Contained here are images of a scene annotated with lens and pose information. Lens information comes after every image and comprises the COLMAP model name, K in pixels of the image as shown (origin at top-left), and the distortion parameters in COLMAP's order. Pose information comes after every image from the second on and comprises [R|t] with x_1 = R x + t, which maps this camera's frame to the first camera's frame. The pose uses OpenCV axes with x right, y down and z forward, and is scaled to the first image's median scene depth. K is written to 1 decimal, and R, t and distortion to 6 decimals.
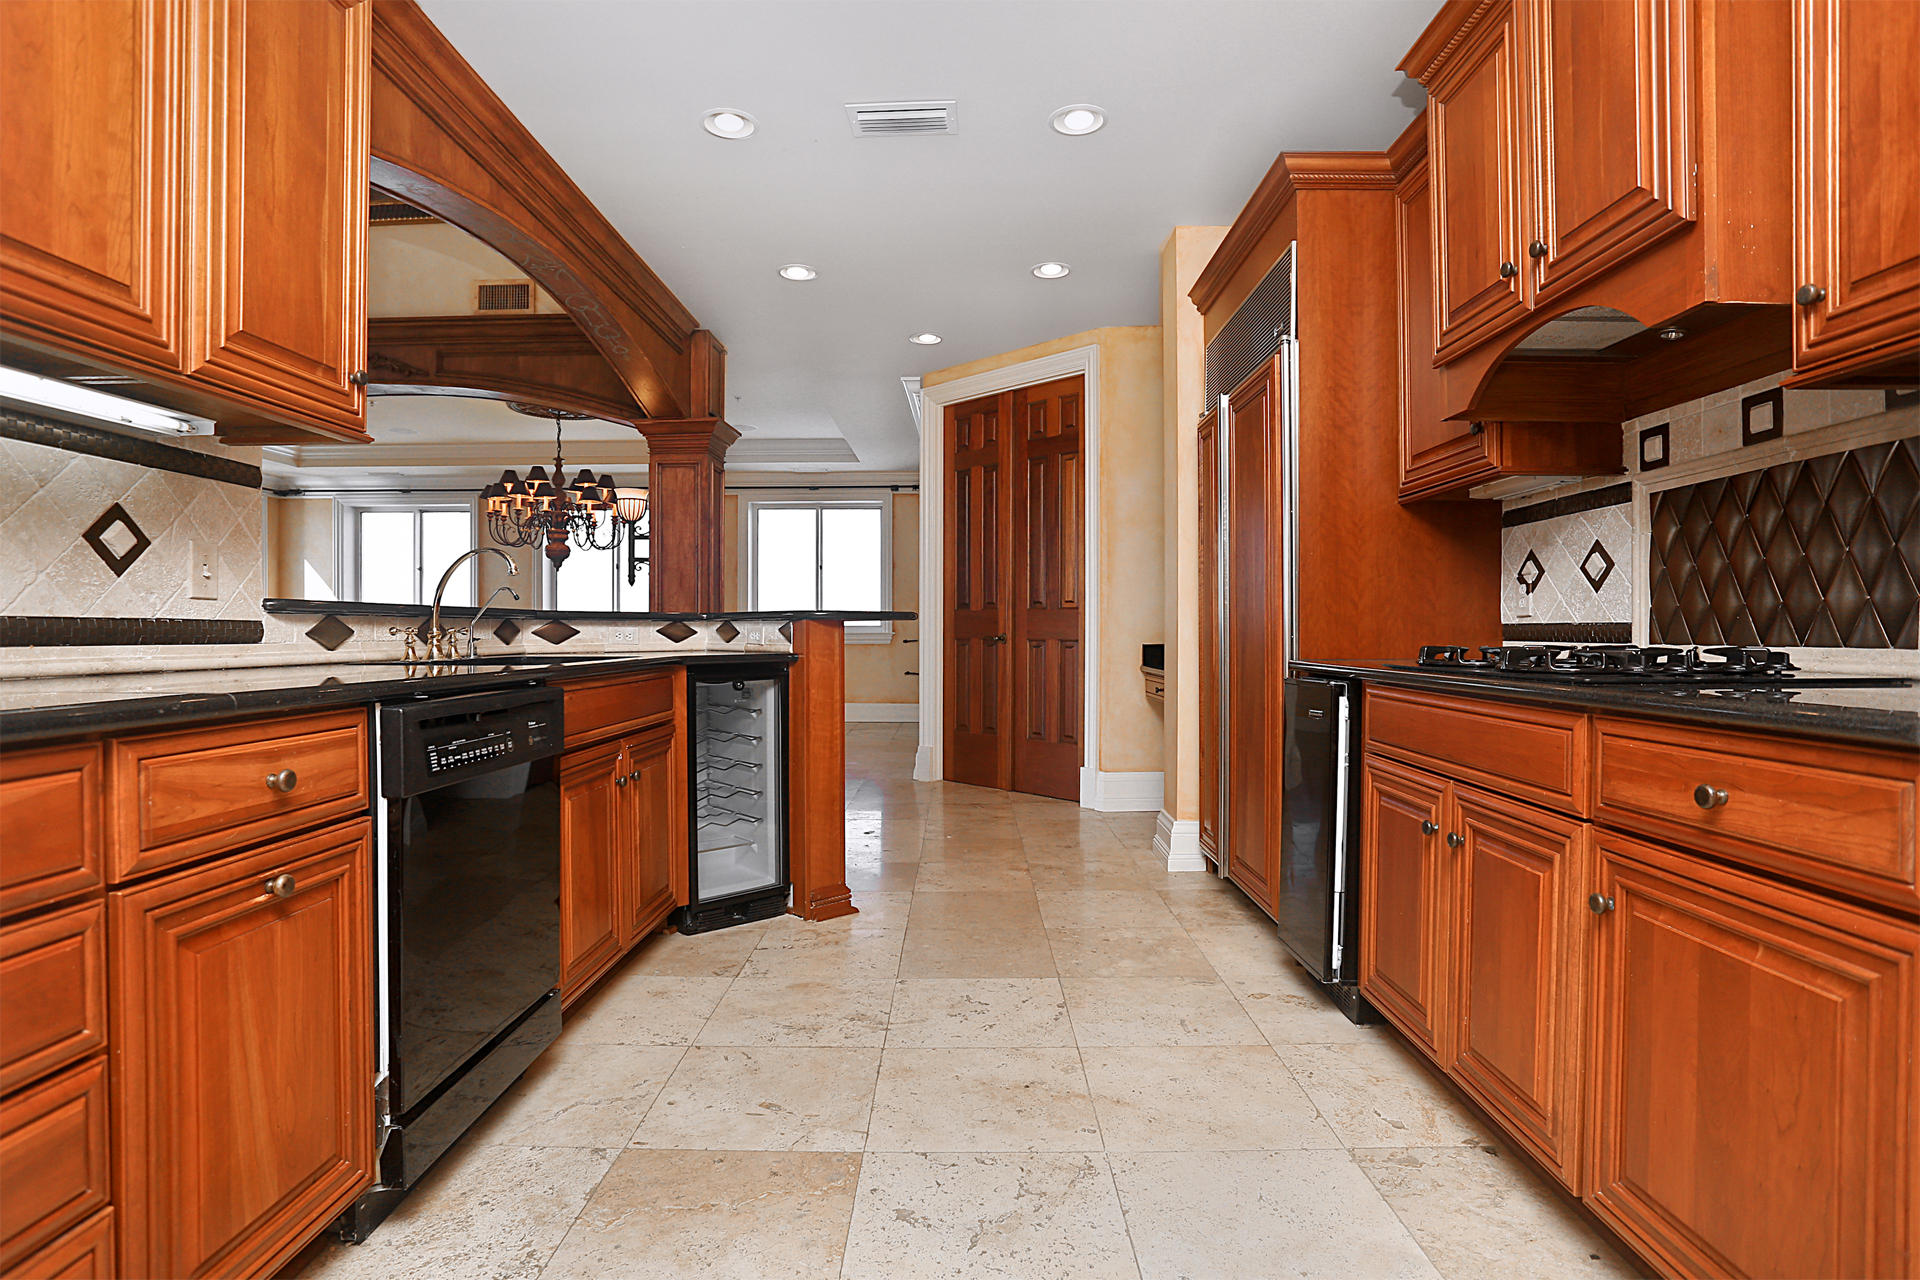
lens RADIAL K [[964.9, 0, 956.9], [0, 964.9, 632.5], [0, 0, 1]] dist [-0.074845, 0.027286]
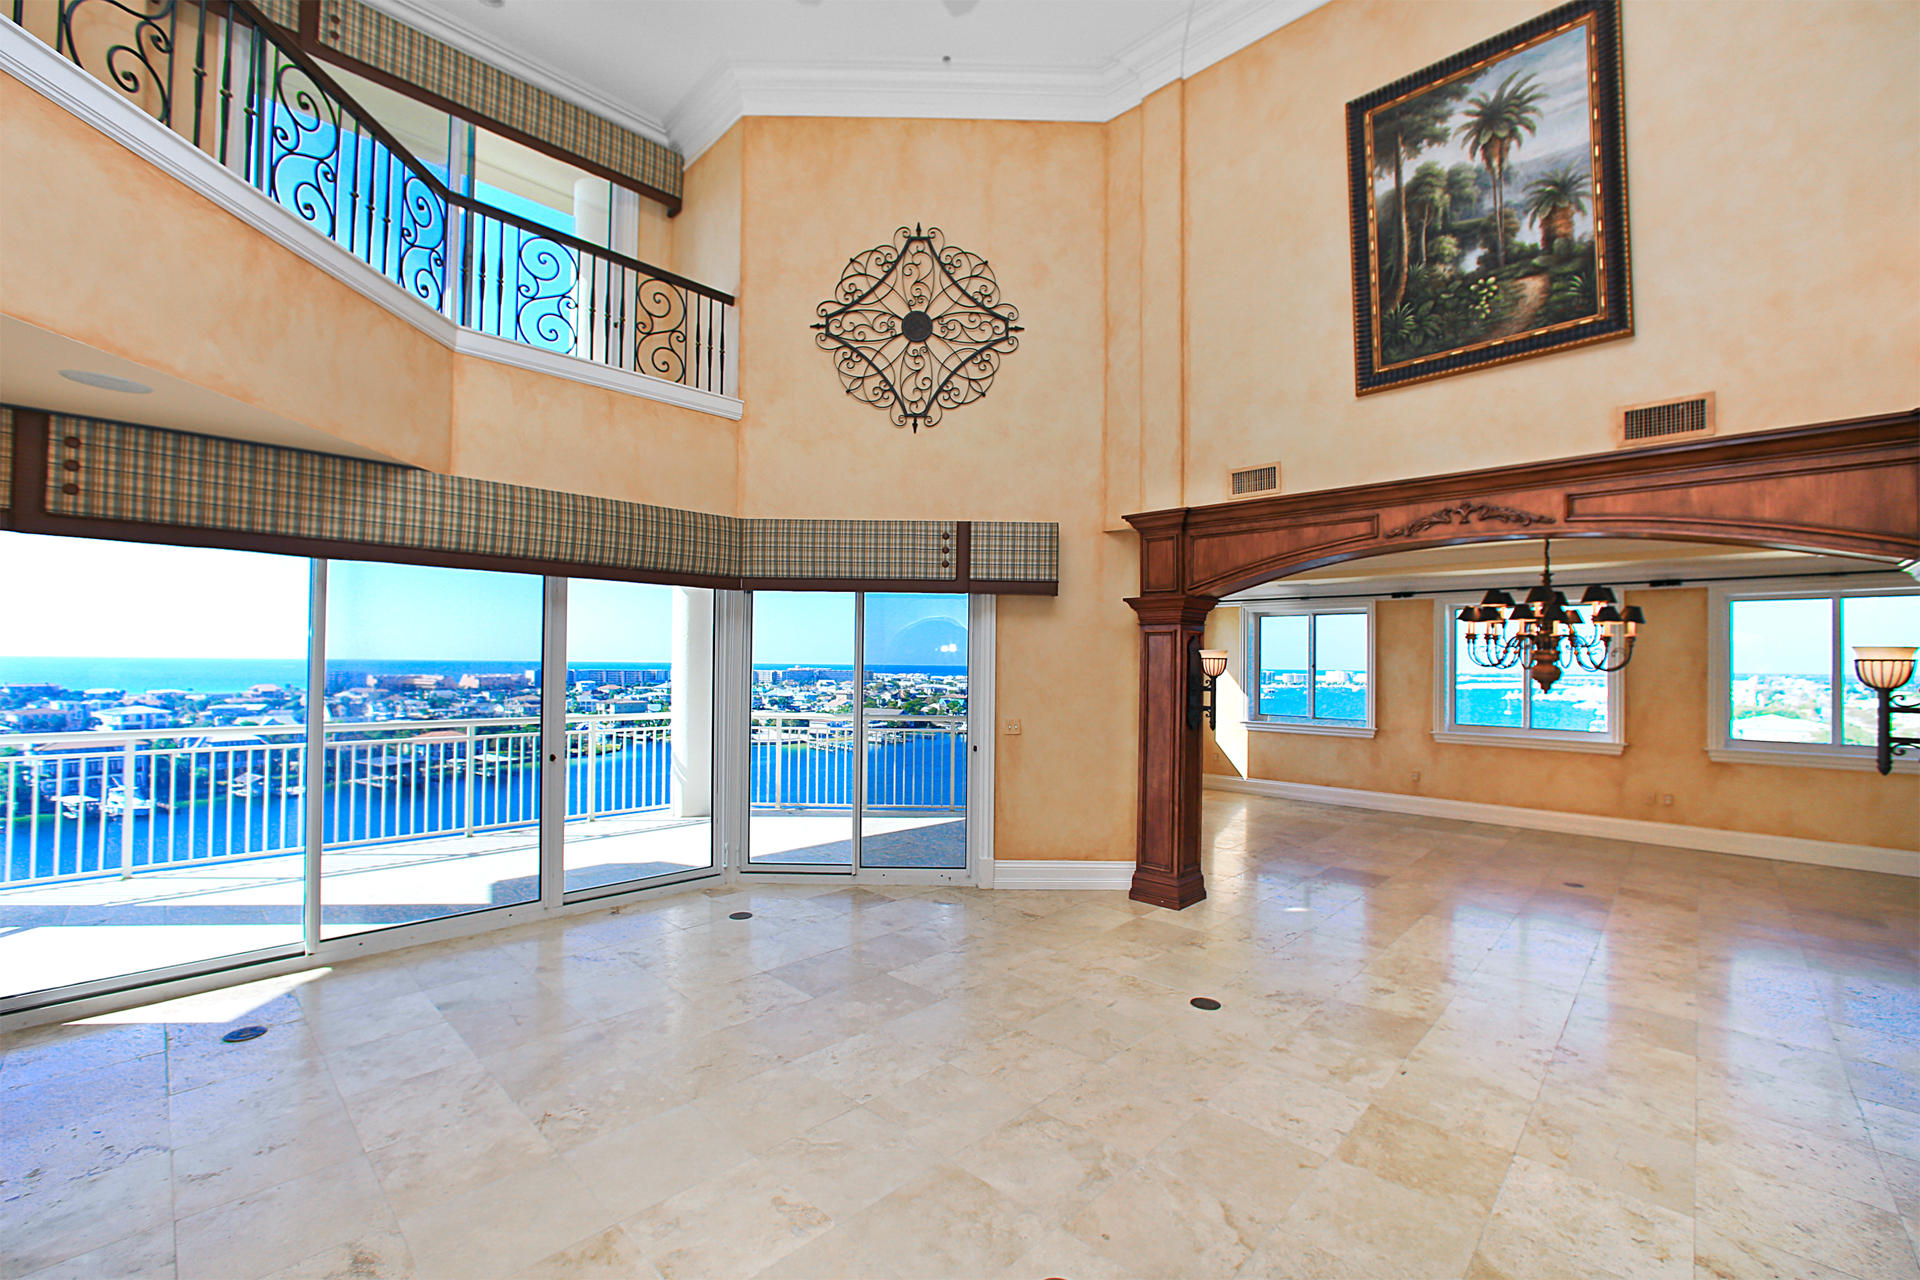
lens RADIAL K [[800.5, 0, 957.0], [0, 800.5, 652.2], [0, 0, 1]] dist [-0.047680, 0.017882]
pose [[0.726675, -0.001412, -0.686980, -1.074830], [-0.012204, 0.999814, -0.014965, -0.301361], [0.686873, 0.019258, 0.726522, 0.134315]]
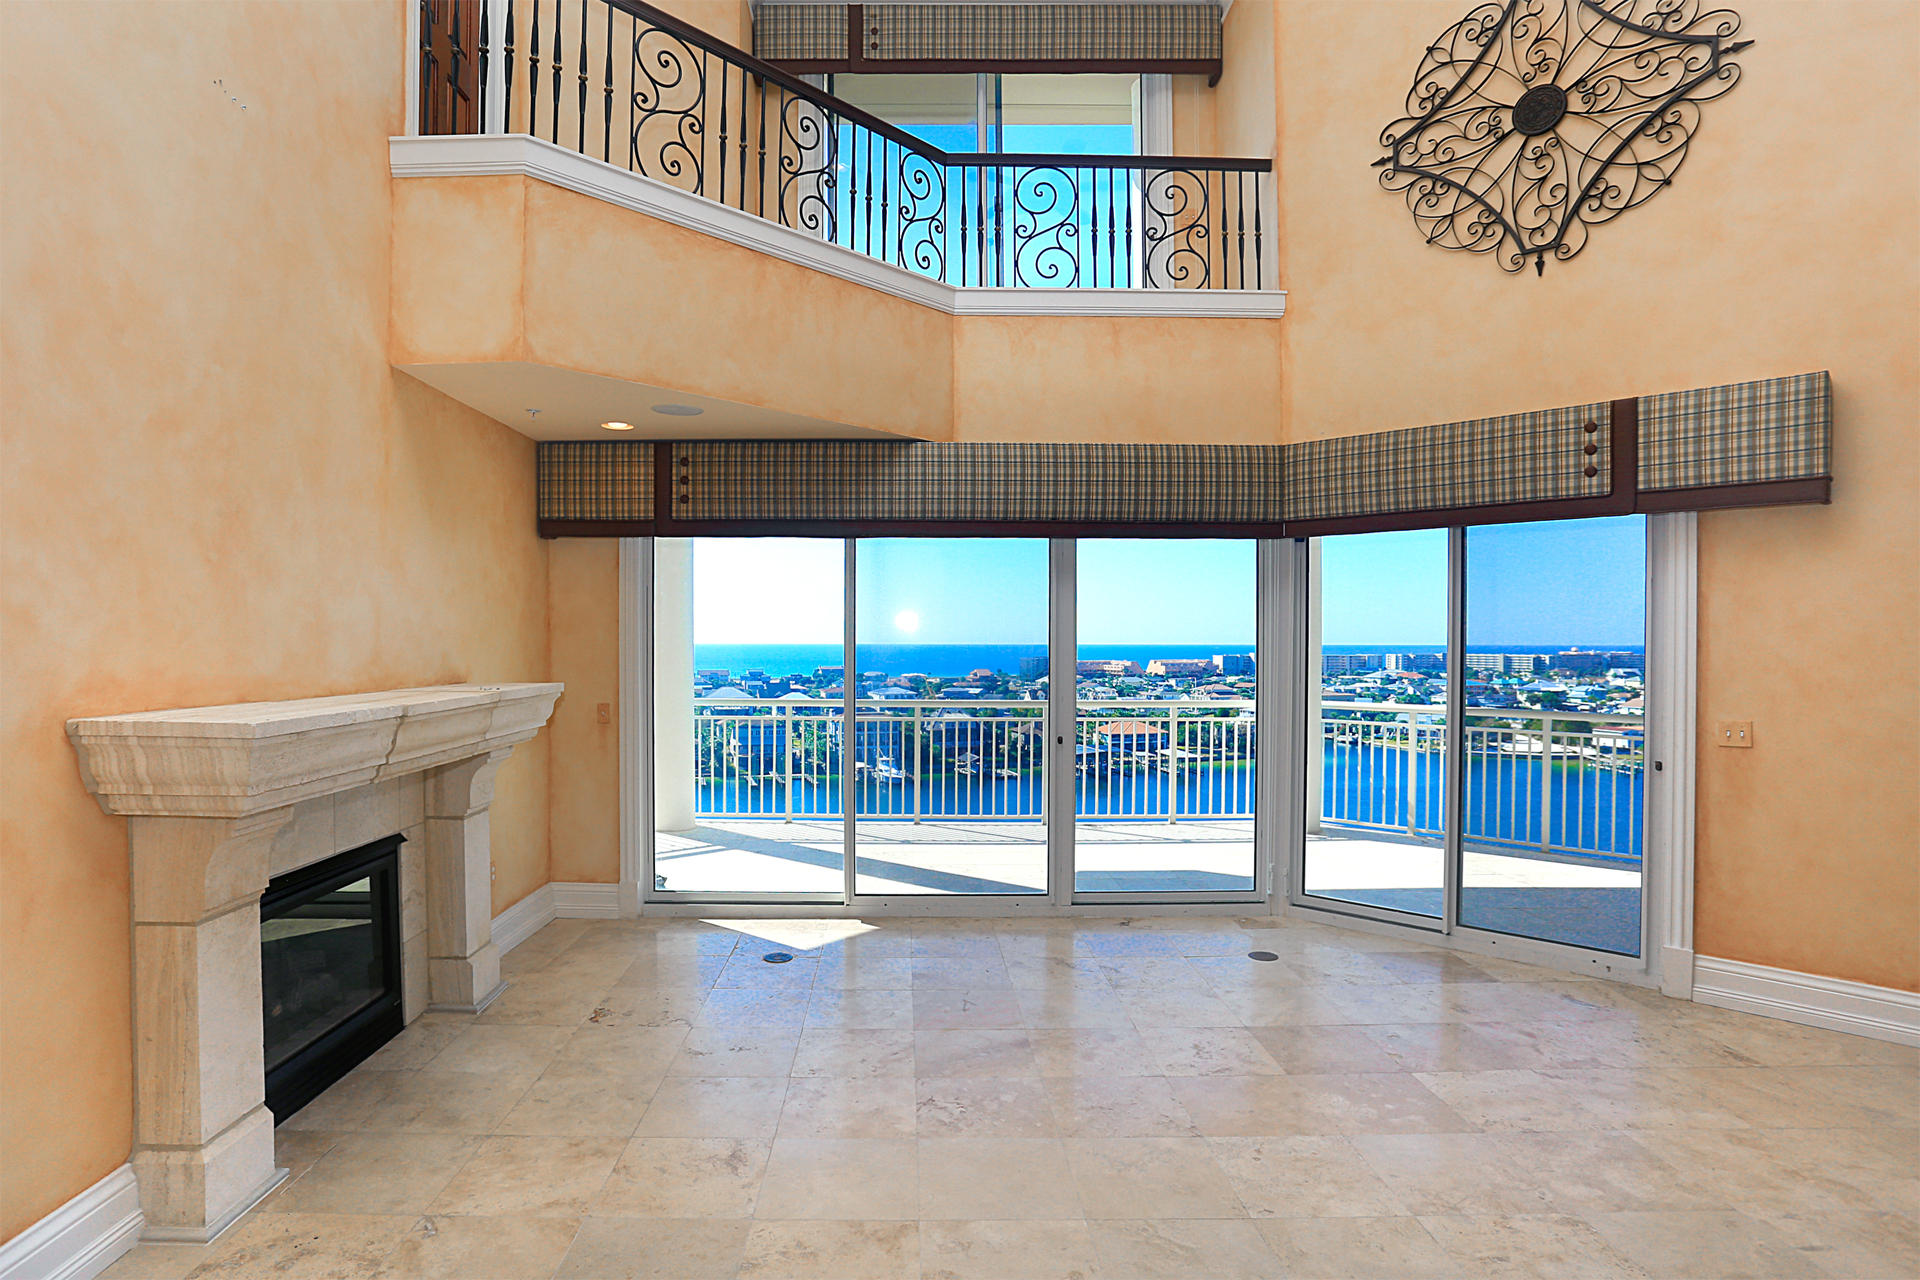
lens RADIAL K [[994.0, 0, 912.9], [0, 994.0, 650.1], [0, 0, 1]] dist [-0.061550, 0.028064]
pose [[0.018057, 0.008948, -0.999797, -0.917833], [-0.002570, 0.999957, 0.008903, -0.272330], [0.999834, 0.002408, 0.018080, 0.553830]]
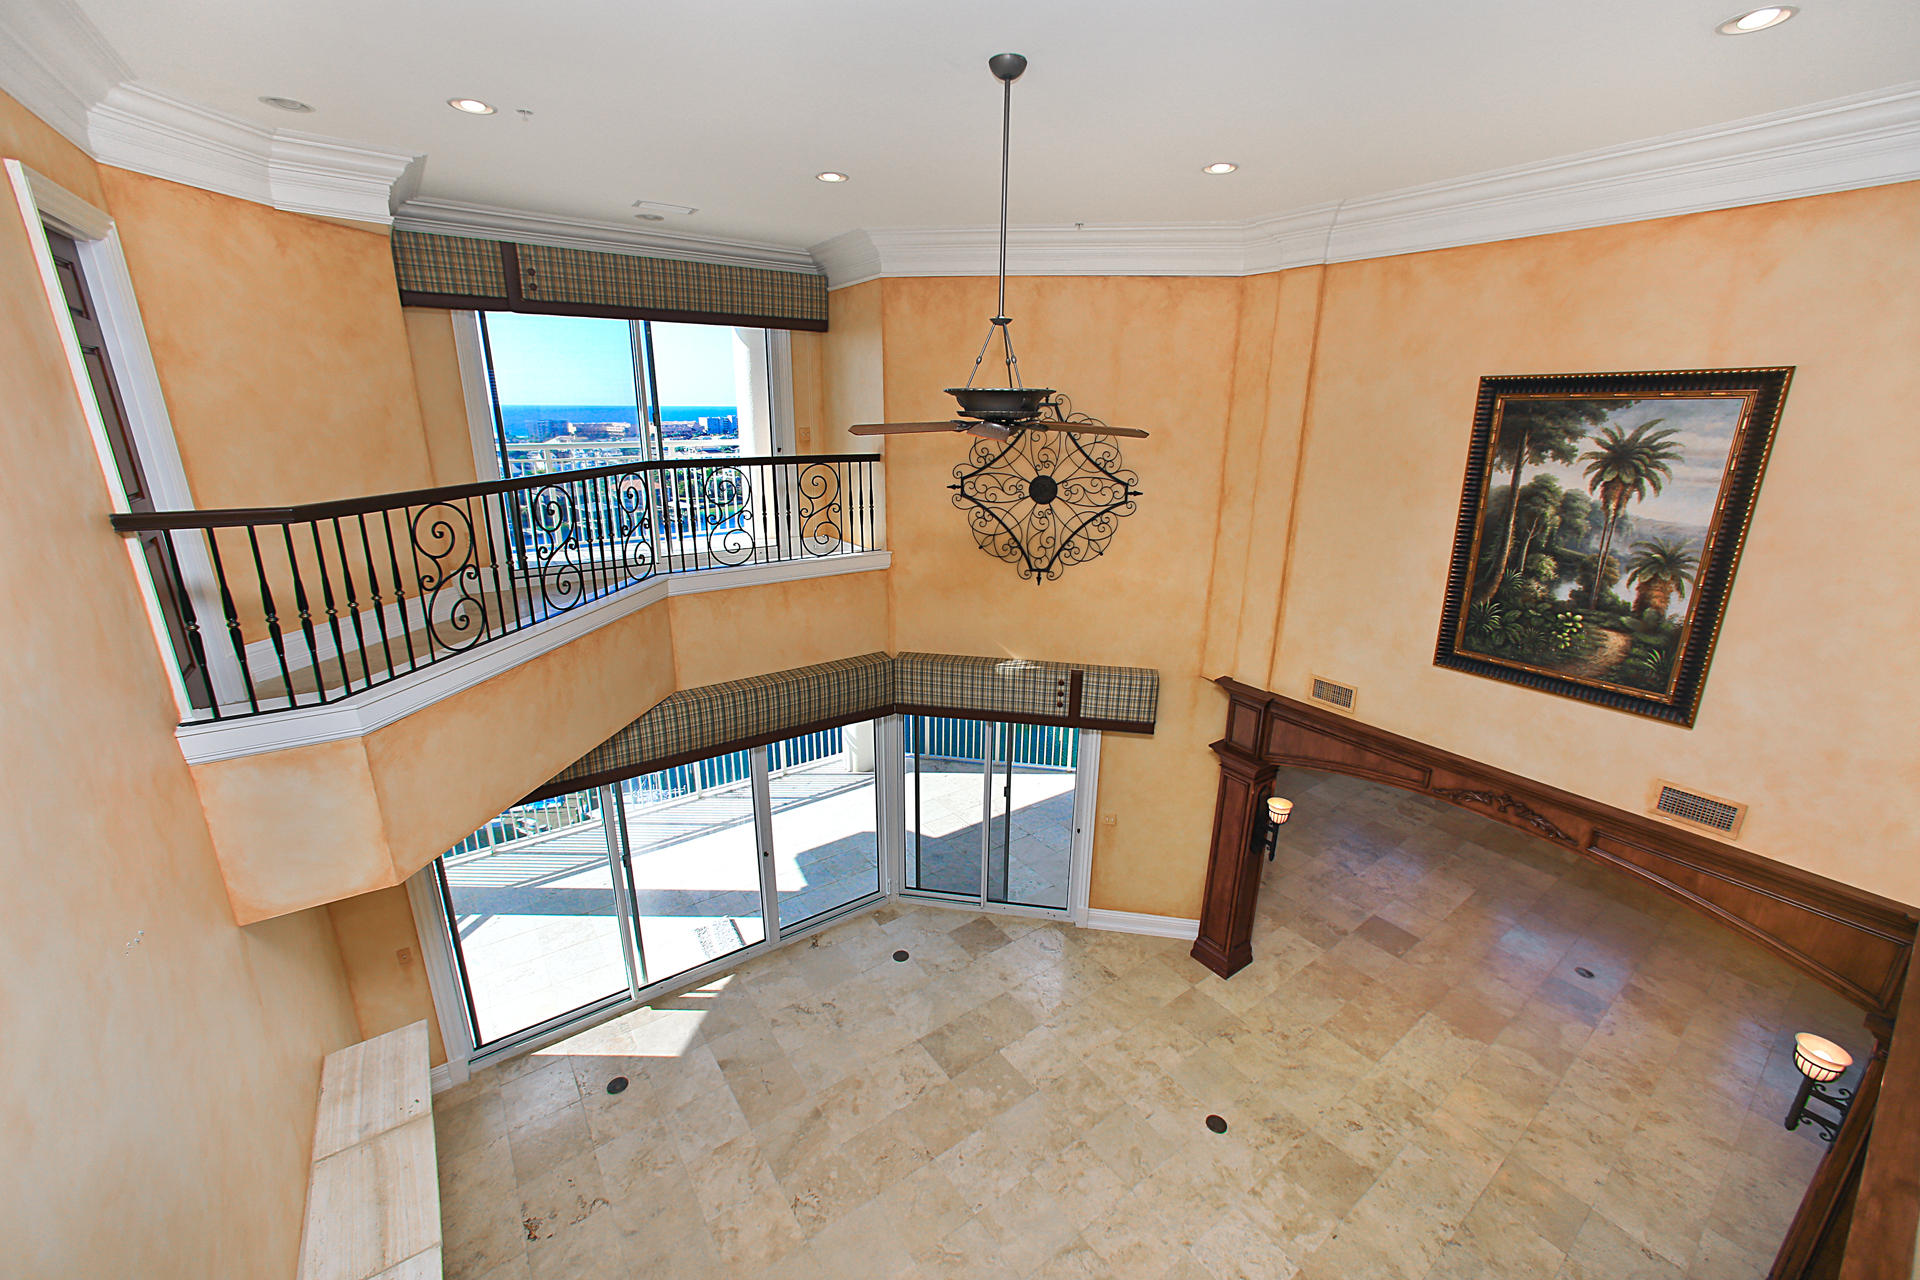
lens RADIAL K [[759.3, 0, 966.2], [0, 759.3, 633.8], [0, 0, 1]] dist [-0.045917, 0.019765]
pose [[0.598989, 0.237336, -0.764777, -0.913469], [-0.015679, 0.958360, 0.285131, -1.699139], [0.800604, -0.158800, 0.577768, 0.036104]]
